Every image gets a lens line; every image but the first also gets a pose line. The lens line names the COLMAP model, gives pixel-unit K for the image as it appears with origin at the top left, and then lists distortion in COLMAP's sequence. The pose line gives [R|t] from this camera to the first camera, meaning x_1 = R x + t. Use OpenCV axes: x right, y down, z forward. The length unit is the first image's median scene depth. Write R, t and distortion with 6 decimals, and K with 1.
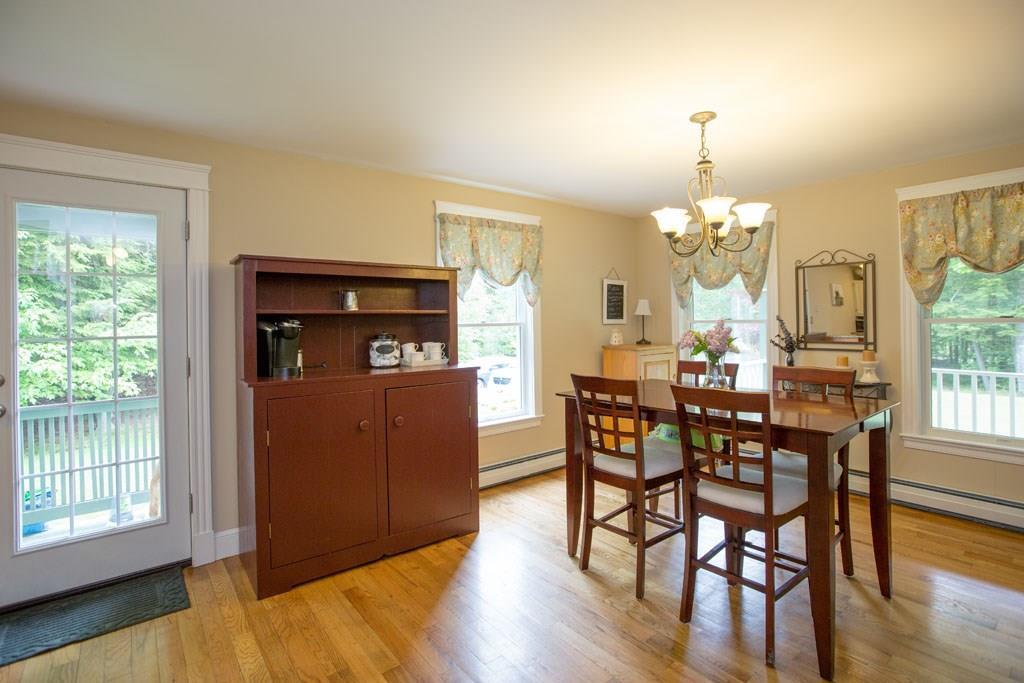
lens RADIAL K [[468.2, 0, 510.5], [0, 468.2, 344.9], [0, 0, 1]] dist [-0.029528, 0.005082]
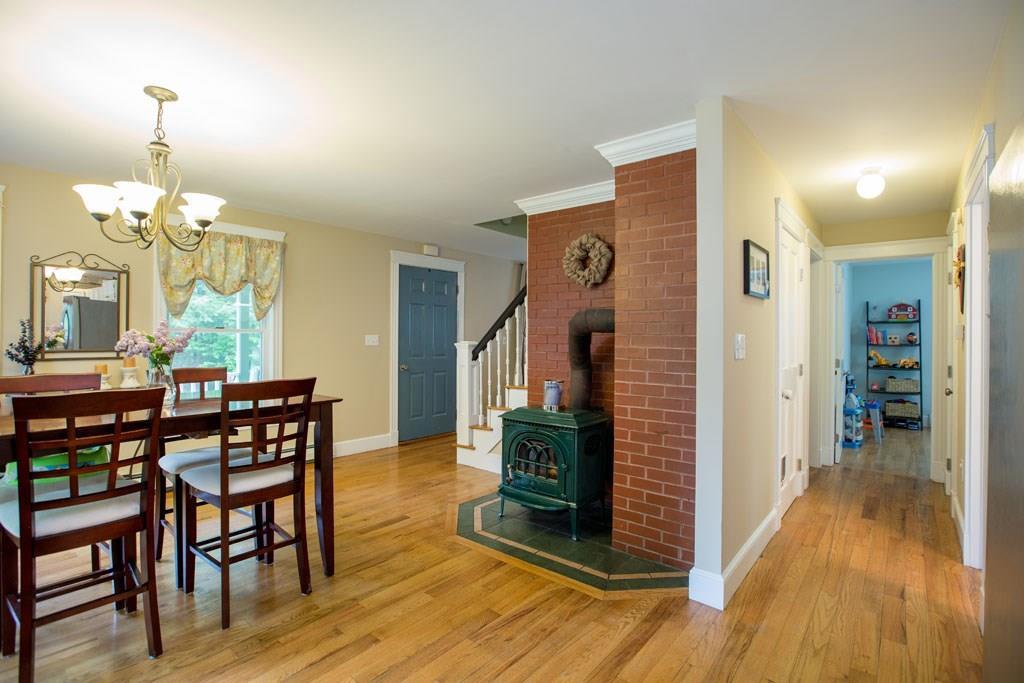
lens RADIAL K [[468.2, 0, 510.7], [0, 468.2, 339.6], [0, 0, 1]] dist [-0.029528, 0.005082]
pose [[-0.152129, 0.009555, 0.988314, -0.435110], [0.049760, 0.998759, -0.001997, 0.020009], [-0.987107, 0.048875, -0.152416, 0.358683]]
